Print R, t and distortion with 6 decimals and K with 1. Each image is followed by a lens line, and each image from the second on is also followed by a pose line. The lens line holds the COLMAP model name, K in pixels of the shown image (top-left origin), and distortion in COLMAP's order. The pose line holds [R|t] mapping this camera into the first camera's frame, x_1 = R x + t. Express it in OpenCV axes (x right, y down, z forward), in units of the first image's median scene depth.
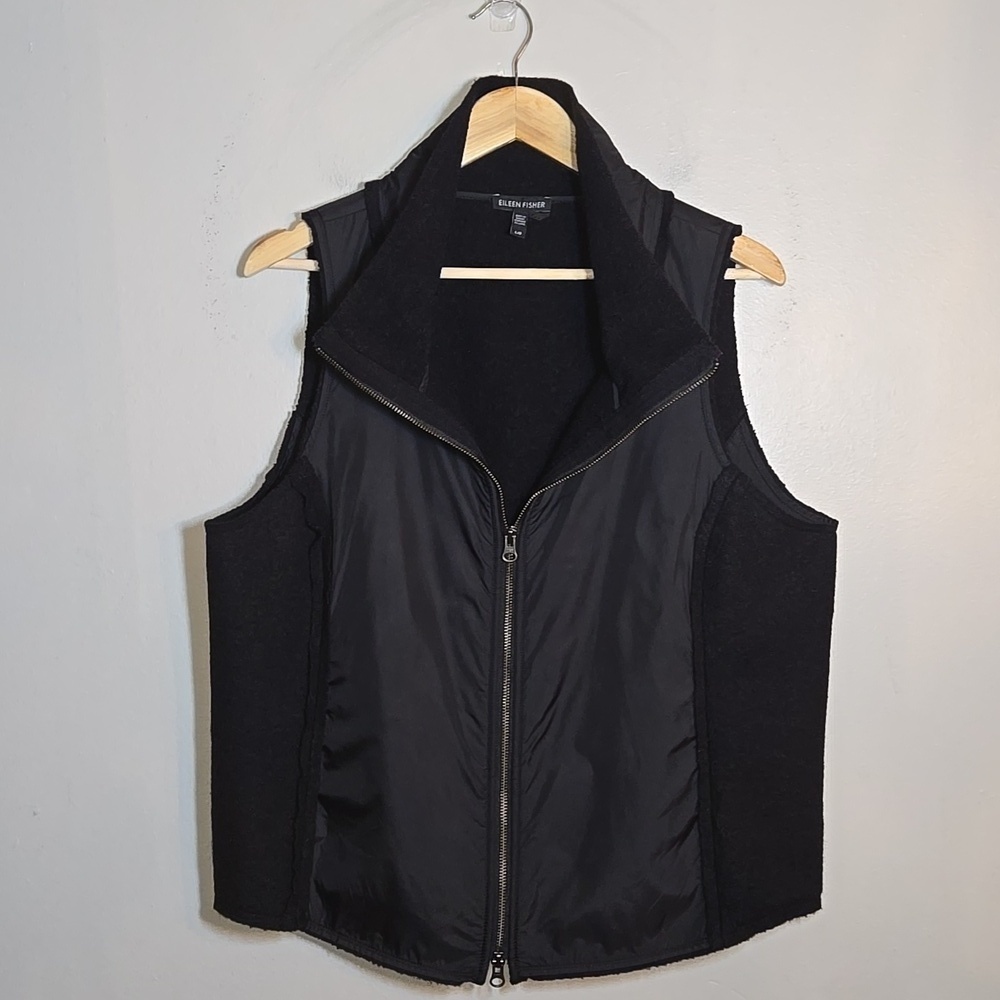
lens RADIAL K [[1364.1, 0, 500.0], [0, 1364.1, 500.0], [0, 0, 1]] dist [0.035686, -0.047806]
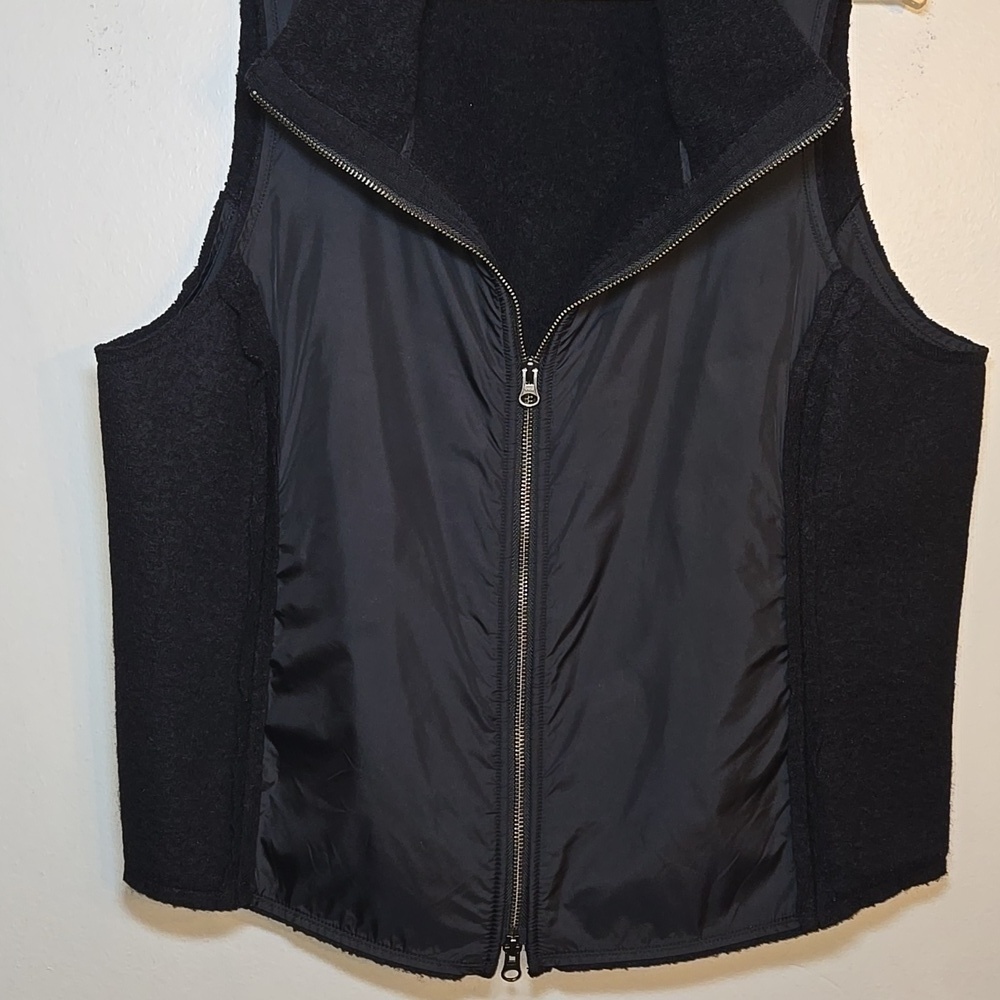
lens RADIAL K [[1364.1, 0, 500.0], [0, 1364.1, 500.0], [0, 0, 1]] dist [0.035686, -0.047806]
pose [[0.999709, -0.002347, 0.024019, -0.025247], [0.000366, 0.996619, 0.082157, 0.035627], [-0.024131, -0.082124, 0.996330, 0.284115]]
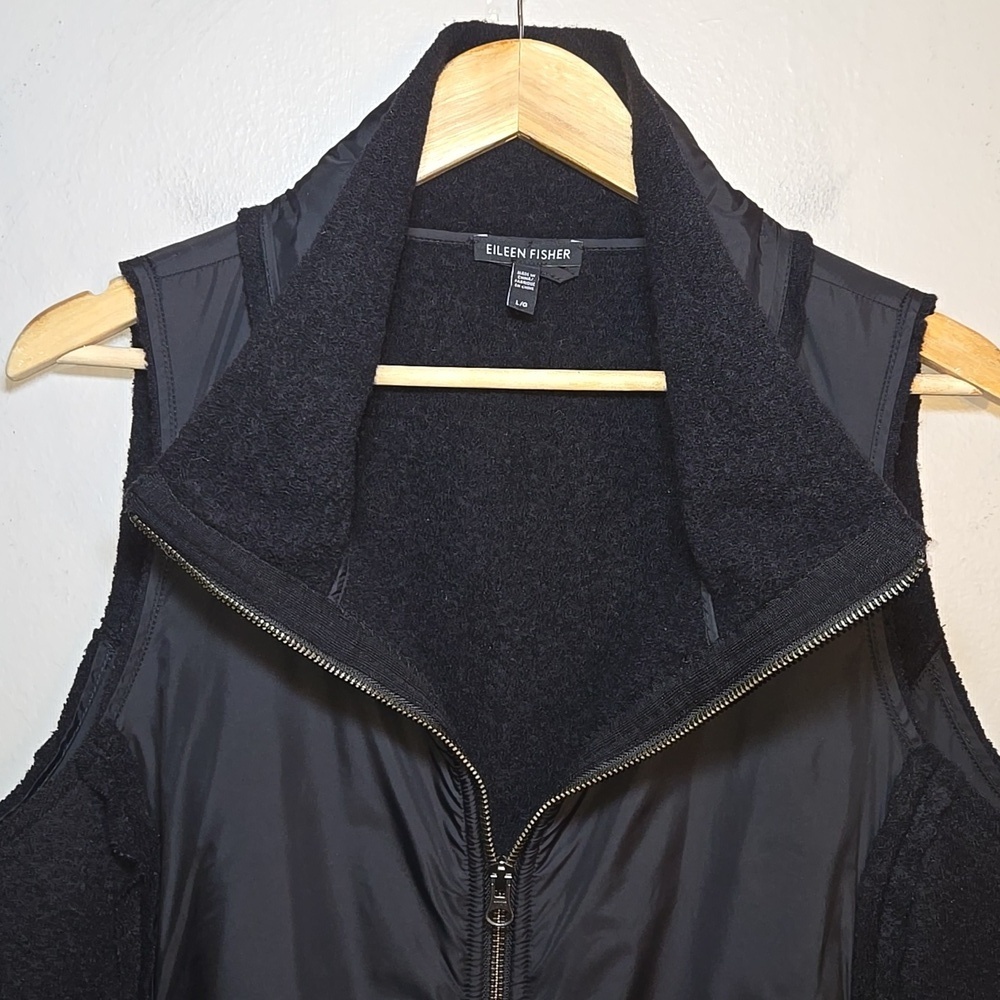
lens RADIAL K [[1364.1, 0, 500.0], [0, 1364.1, 500.0], [0, 0, 1]] dist [0.035686, -0.047806]
pose [[0.999830, 0.011123, 0.014672, -0.002150], [-0.009914, 0.996739, -0.080076, -0.074443], [-0.015515, 0.079917, 0.996681, 0.464761]]
